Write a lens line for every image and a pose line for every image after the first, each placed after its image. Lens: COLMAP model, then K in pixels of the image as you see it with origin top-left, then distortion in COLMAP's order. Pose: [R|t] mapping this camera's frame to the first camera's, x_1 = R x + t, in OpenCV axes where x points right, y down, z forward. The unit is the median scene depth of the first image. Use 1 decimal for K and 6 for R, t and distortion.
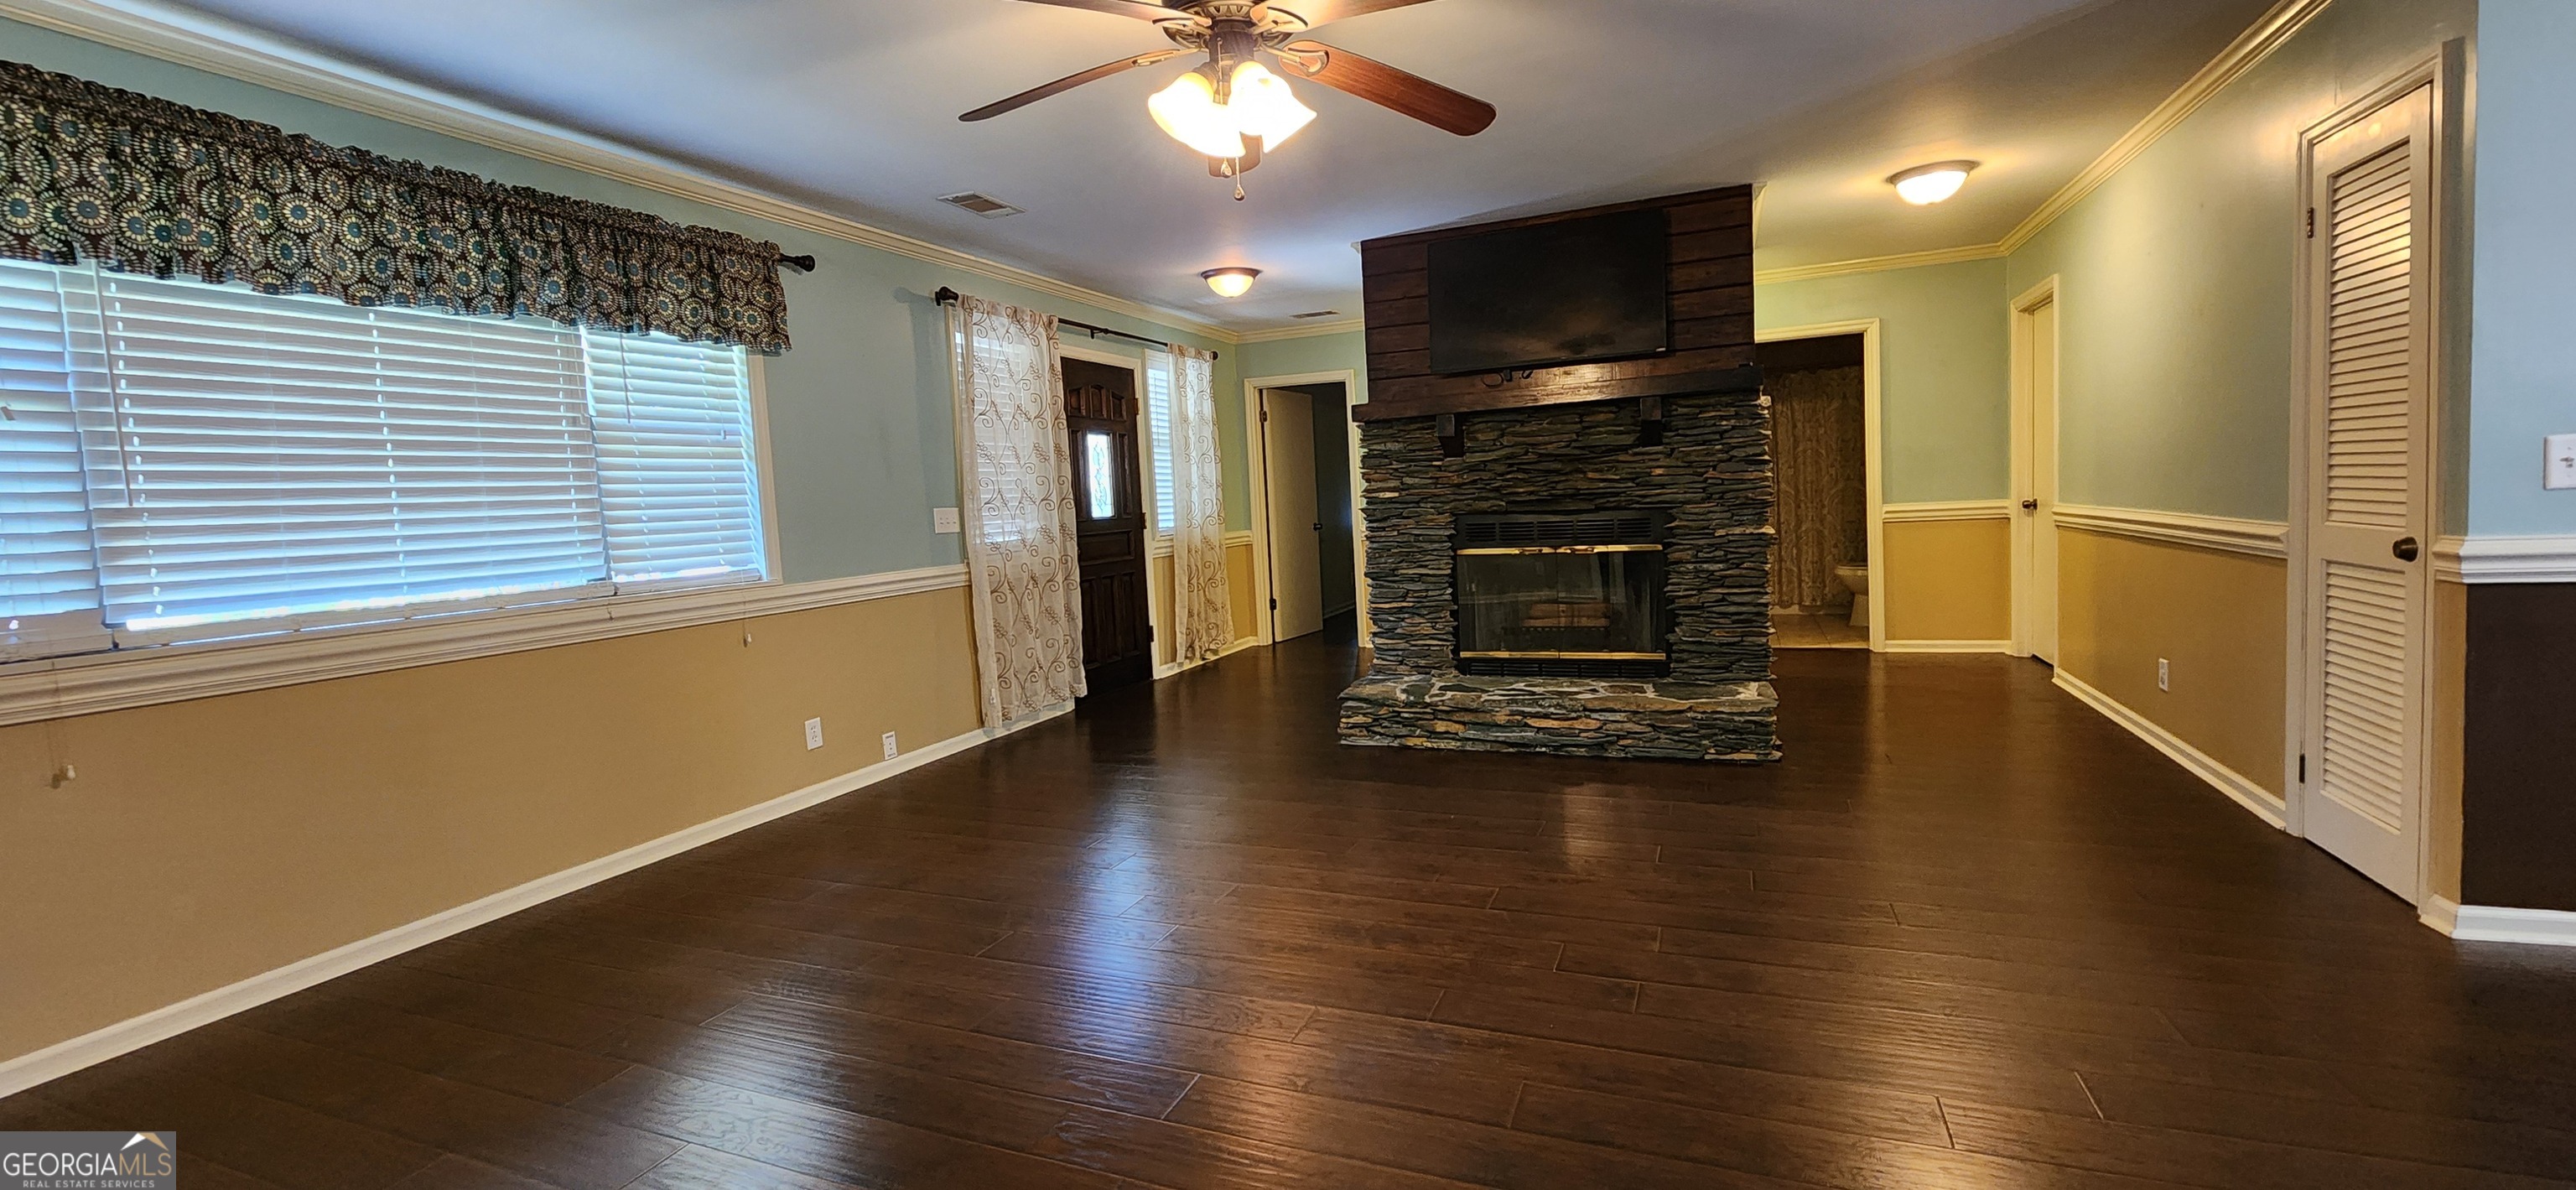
lens RADIAL K [[1054.6, 0, 1292.6], [0, 1054.6, 582.2], [0, 0, 1]] dist [0.000053, 0.000023]
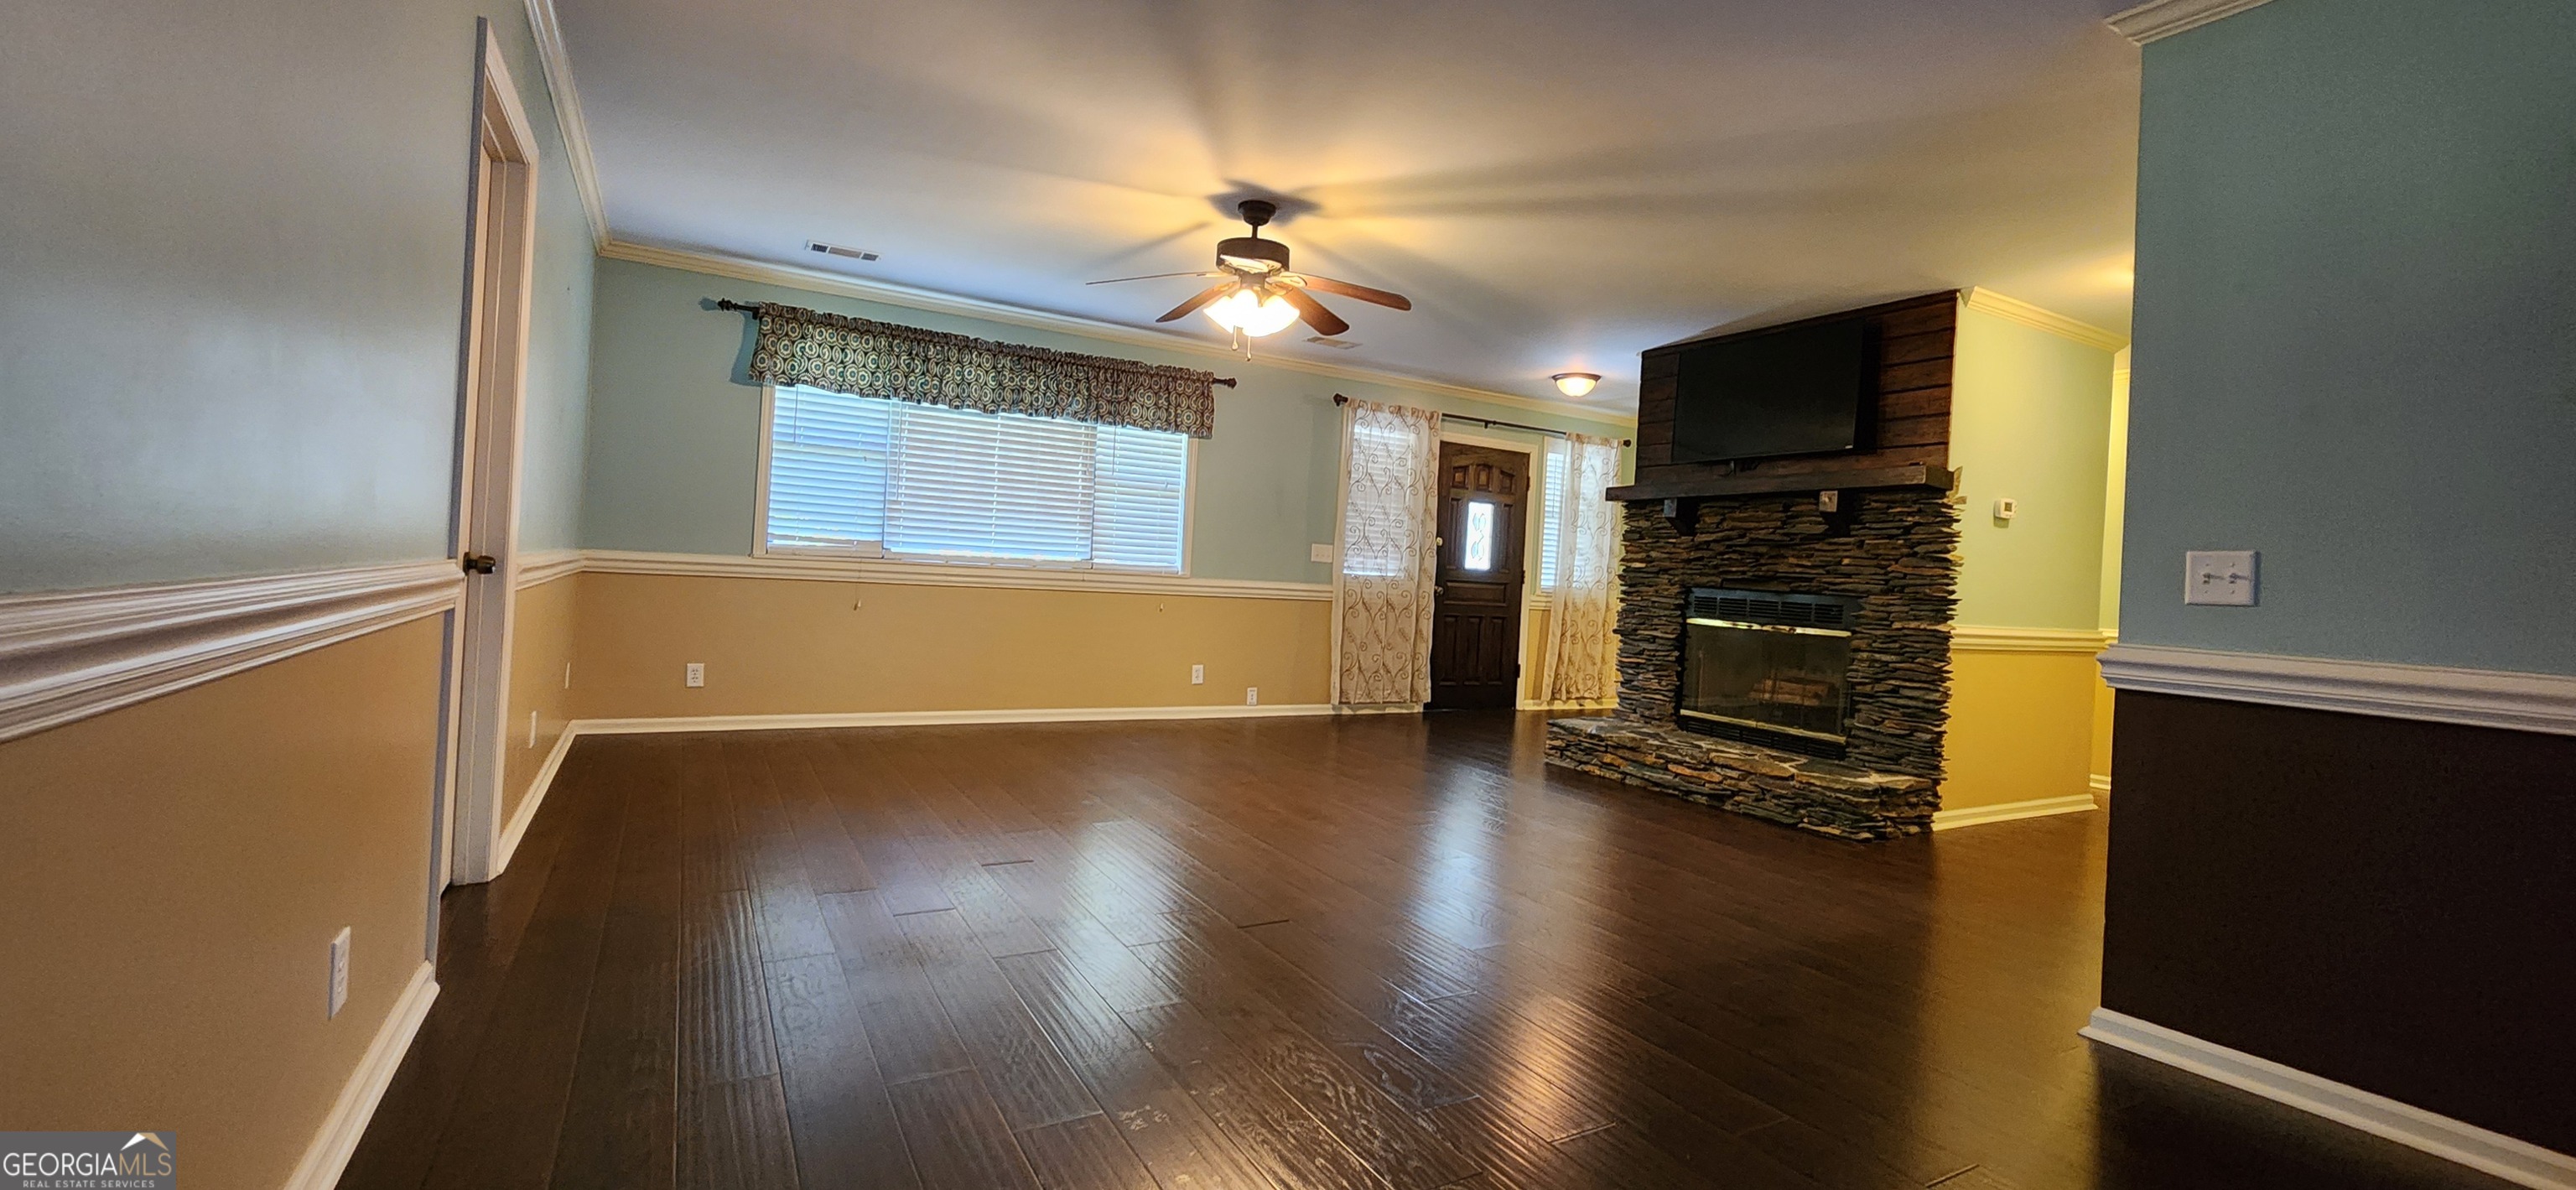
lens RADIAL K [[1054.6, 0, 1286.3], [0, 1054.6, 585.9], [0, 0, 1]] dist [0.000053, 0.000023]
pose [[0.779337, 0.103459, -0.618005, 0.554460], [-0.145945, 0.989121, -0.018457, 0.019767], [0.609372, 0.104579, 0.785957, -0.161303]]
